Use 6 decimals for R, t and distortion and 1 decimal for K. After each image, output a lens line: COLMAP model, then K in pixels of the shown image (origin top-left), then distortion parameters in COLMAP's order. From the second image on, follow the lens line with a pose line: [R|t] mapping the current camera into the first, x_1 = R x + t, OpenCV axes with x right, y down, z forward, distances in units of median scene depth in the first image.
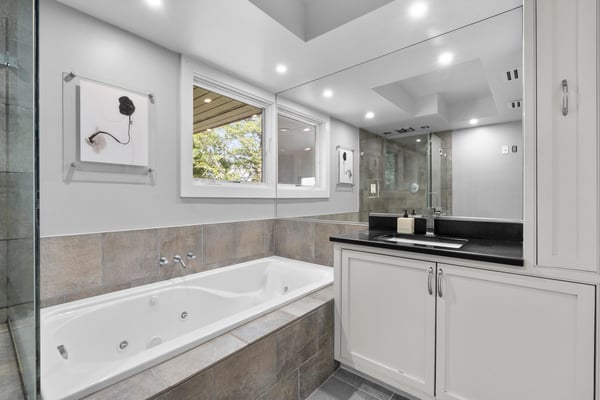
lens RADIAL K [[269.6, 0, 298.2], [0, 269.6, 199.8], [0, 0, 1]] dist [0.000970, 0.001235]
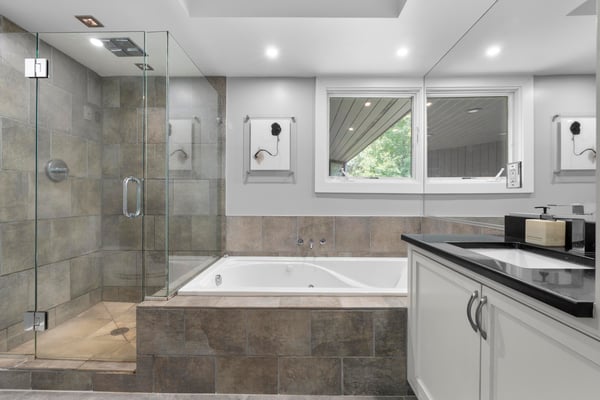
lens RADIAL K [[269.6, 0, 298.6], [0, 269.6, 198.8], [0, 0, 1]] dist [0.000970, 0.001235]
pose [[0.629745, 0.002591, -0.776798, 0.526368], [-0.007308, 0.999970, -0.002589, 0.024918], [0.776768, 0.007307, 0.629745, 0.180187]]
